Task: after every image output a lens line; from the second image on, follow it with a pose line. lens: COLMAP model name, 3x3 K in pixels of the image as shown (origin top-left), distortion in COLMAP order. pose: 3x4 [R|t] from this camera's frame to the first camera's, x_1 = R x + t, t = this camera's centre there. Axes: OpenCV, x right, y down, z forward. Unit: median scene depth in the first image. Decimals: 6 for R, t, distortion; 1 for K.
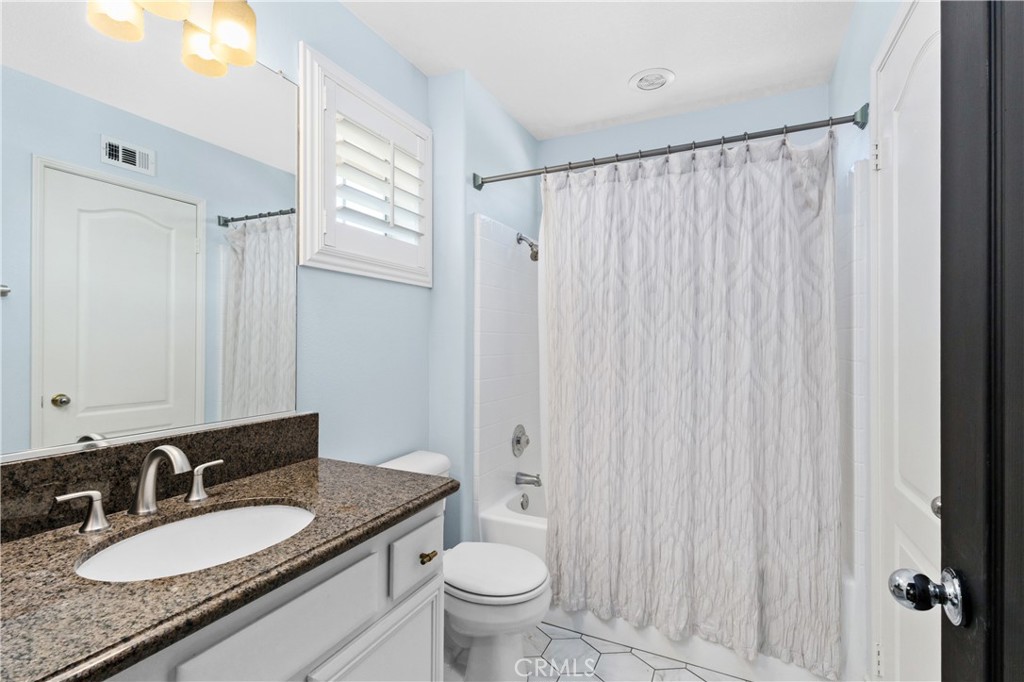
lens RADIAL K [[477.2, 0, 512.8], [0, 477.2, 338.2], [0, 0, 1]] dist [0.000653, 0.002442]
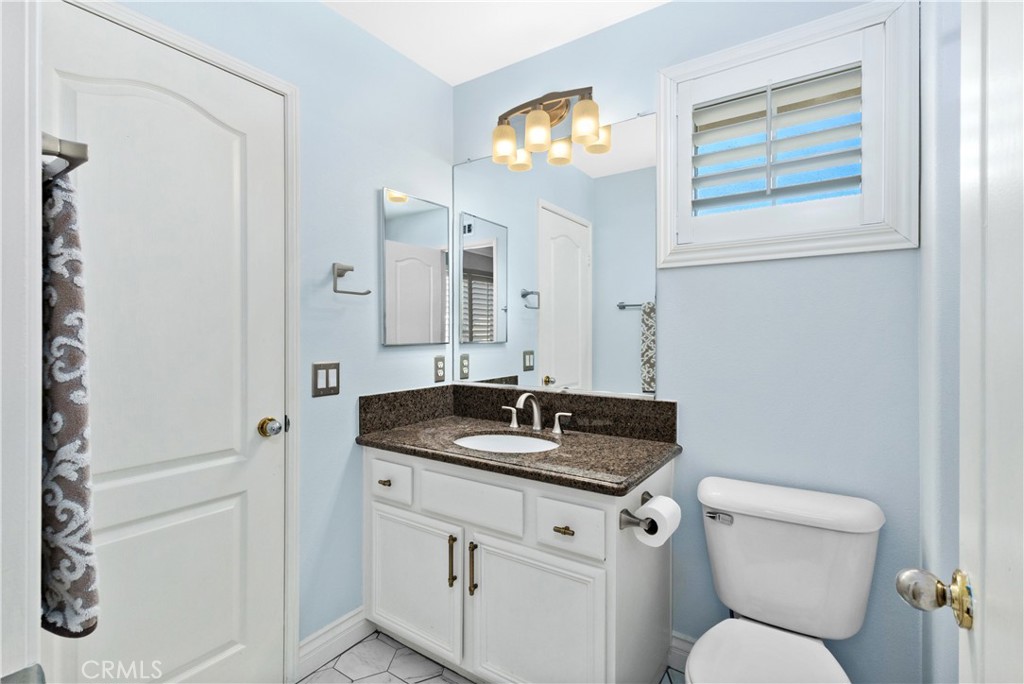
lens RADIAL K [[477.2, 0, 514.4], [0, 477.2, 338.0], [0, 0, 1]] dist [0.000653, 0.002442]
pose [[-0.123995, 0.003974, -0.992275, 0.730582], [0.000239, 0.999992, 0.003975, 0.008151], [0.992283, 0.000255, -0.123995, 0.810445]]
